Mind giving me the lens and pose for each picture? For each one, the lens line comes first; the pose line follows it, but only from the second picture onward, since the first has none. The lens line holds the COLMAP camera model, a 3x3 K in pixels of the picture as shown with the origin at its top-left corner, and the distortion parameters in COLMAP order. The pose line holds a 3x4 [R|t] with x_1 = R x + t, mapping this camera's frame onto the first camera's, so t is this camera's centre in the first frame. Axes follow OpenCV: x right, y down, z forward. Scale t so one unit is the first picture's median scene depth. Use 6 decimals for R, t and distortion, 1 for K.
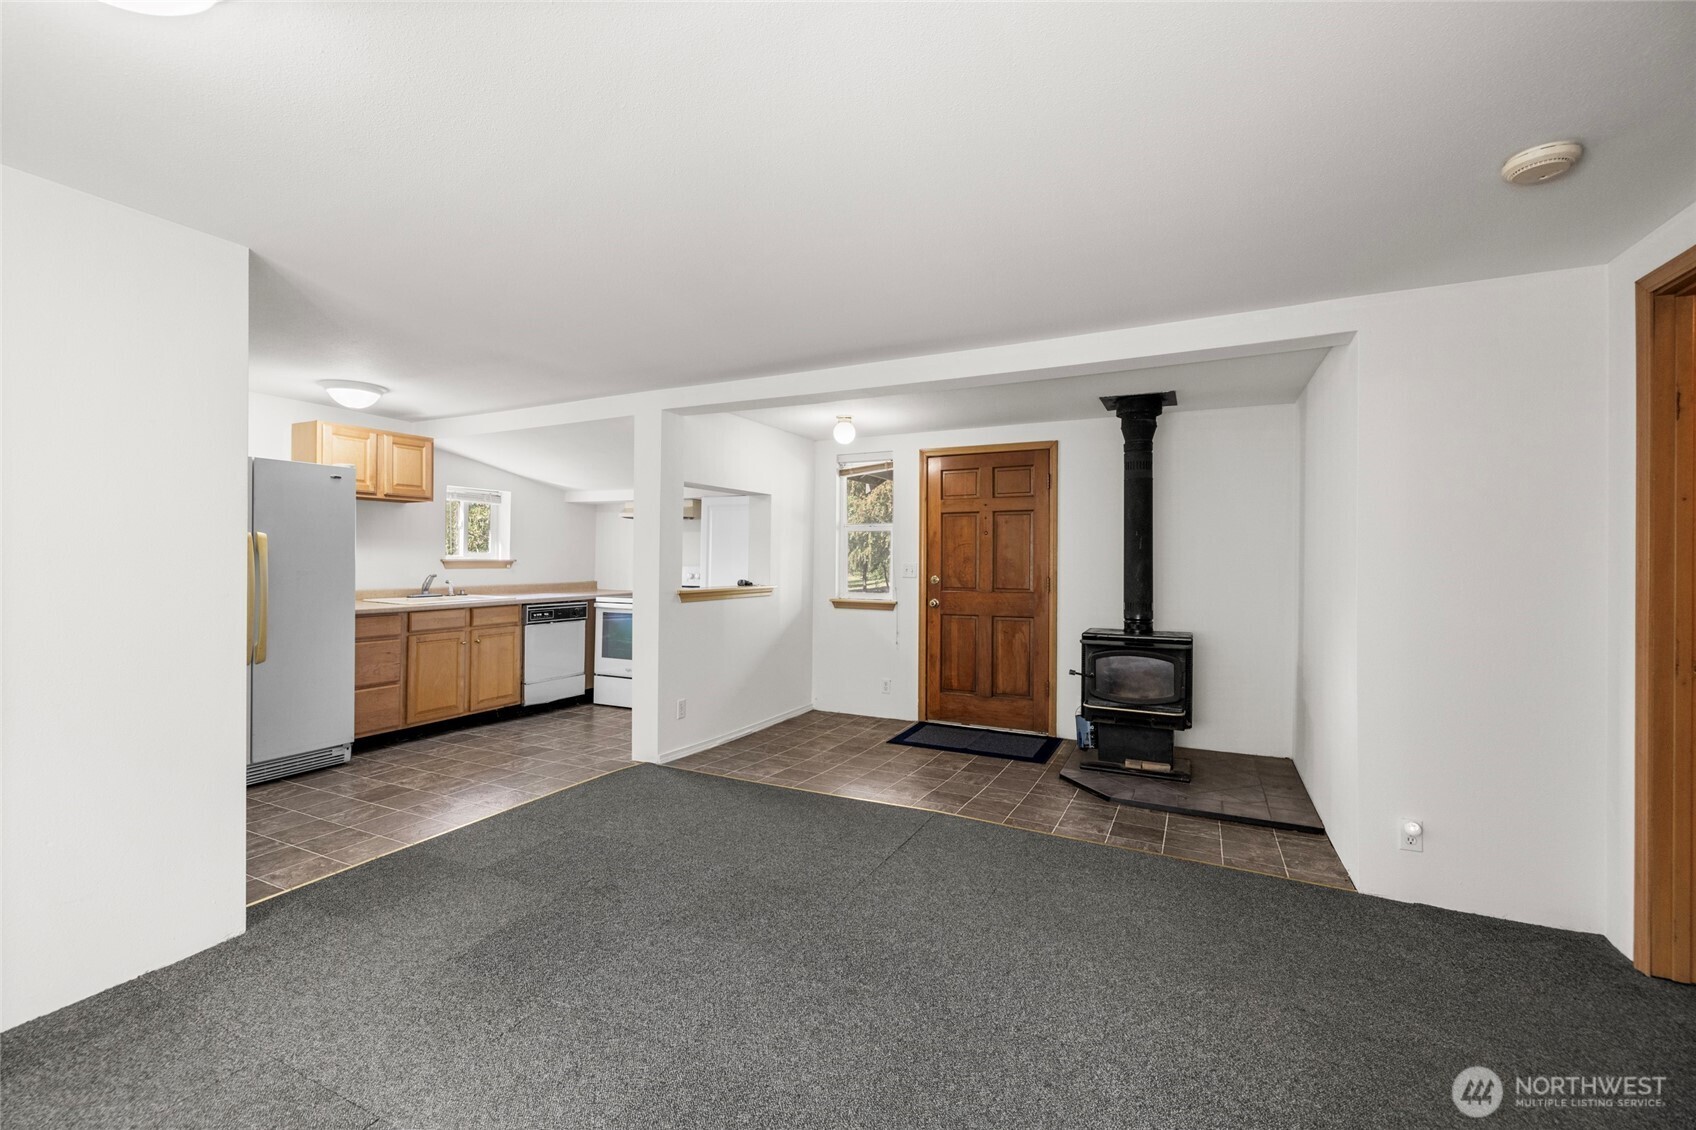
lens RADIAL K [[724.1, 0, 848.2], [0, 724.1, 555.5], [0, 0, 1]] dist [-0.002444, -0.000278]
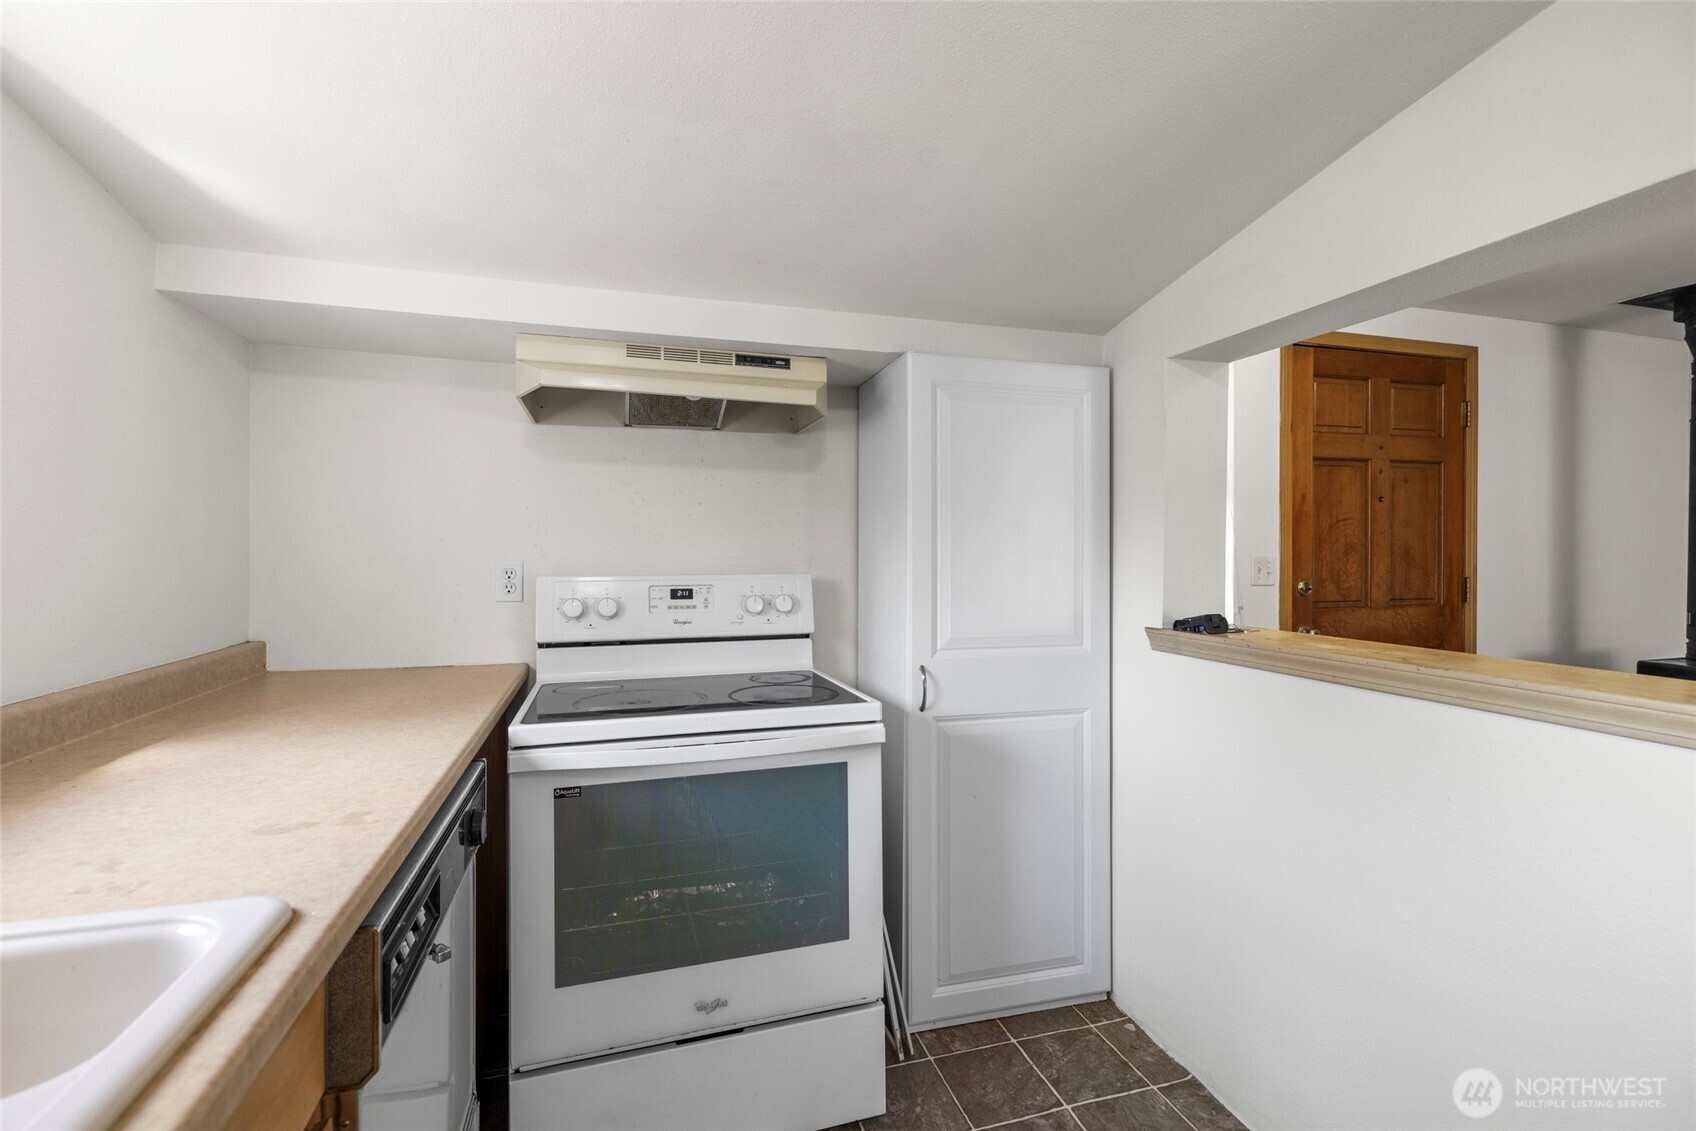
lens RADIAL K [[724.1, 0, 834.1], [0, 724.1, 558.0], [0, 0, 1]] dist [-0.002444, -0.000278]
pose [[0.742678, -0.013632, 0.669510, -0.466681], [0.003038, 0.999851, 0.016988, 0.002696], [-0.669642, -0.010582, 0.742609, 0.848295]]
